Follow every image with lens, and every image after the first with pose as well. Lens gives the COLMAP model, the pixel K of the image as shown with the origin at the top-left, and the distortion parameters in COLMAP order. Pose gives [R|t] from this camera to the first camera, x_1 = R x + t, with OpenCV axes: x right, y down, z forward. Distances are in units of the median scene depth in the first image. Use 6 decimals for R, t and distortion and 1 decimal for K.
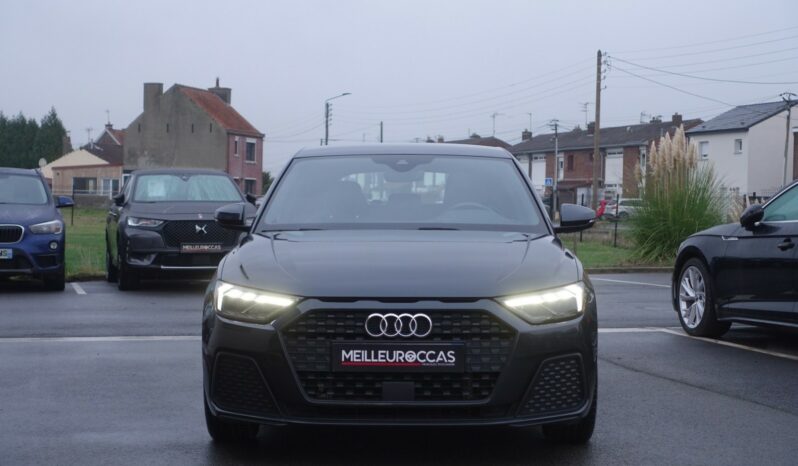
lens RADIAL K [[1294.0, 0, 410.2], [0, 1294.0, 219.2], [0, 0, 1]] dist [-0.032317, 0.062765]
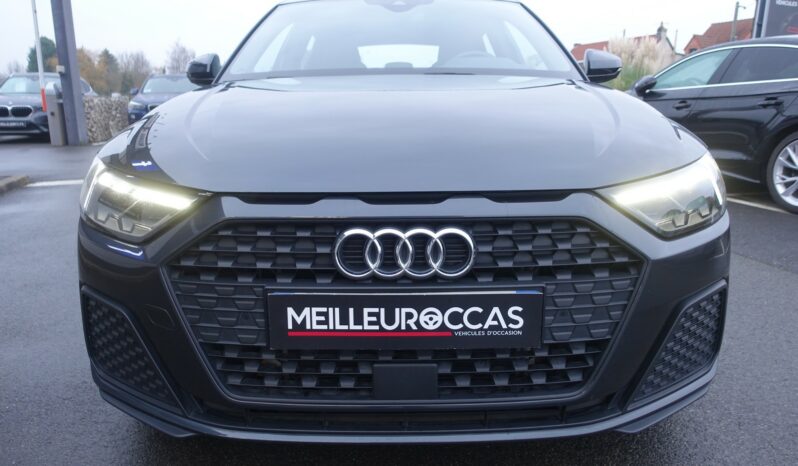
lens RADIAL K [[549.2, 0, 399.0], [0, 549.2, 233.0], [0, 0, 1]] dist [-0.002183, 0.001364]
pose [[0.999926, -0.011956, 0.002458, -0.011546], [0.011073, 0.973259, 0.229442, 0.028410], [-0.005135, -0.229397, 0.973319, 0.803872]]
